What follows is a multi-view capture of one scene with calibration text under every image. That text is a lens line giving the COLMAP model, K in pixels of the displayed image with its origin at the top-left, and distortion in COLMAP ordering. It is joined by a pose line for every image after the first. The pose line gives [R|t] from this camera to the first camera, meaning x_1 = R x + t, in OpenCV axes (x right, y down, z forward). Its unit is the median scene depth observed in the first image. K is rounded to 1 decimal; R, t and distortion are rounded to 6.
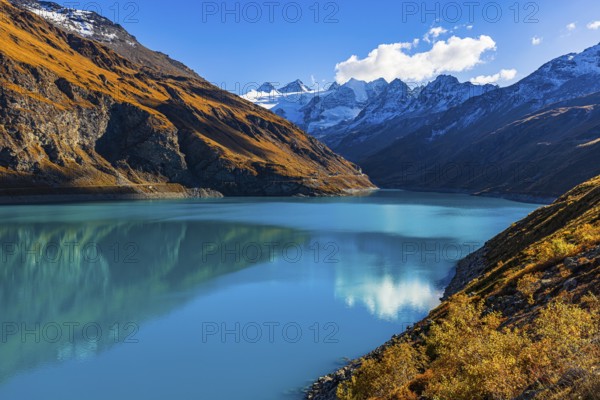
lens RADIAL K [[598.3, 0, 302.0], [0, 598.3, 194.6], [0, 0, 1]] dist [0.015296, -0.003931]
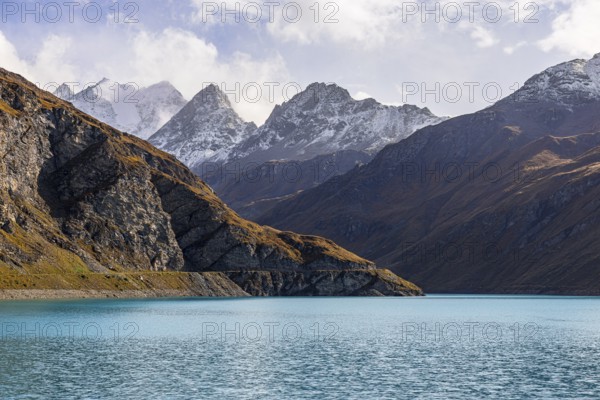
lens RADIAL K [[1245.6, 0, 300.0], [0, 1245.6, 200.0], [0, 0, 1]] dist [-0.011417, -0.159522]
pose [[0.941621, 0.023853, 0.335830, -0.192903], [0.009287, 0.995267, -0.096729, 0.009600], [-0.336548, 0.094201, 0.936943, -0.006911]]
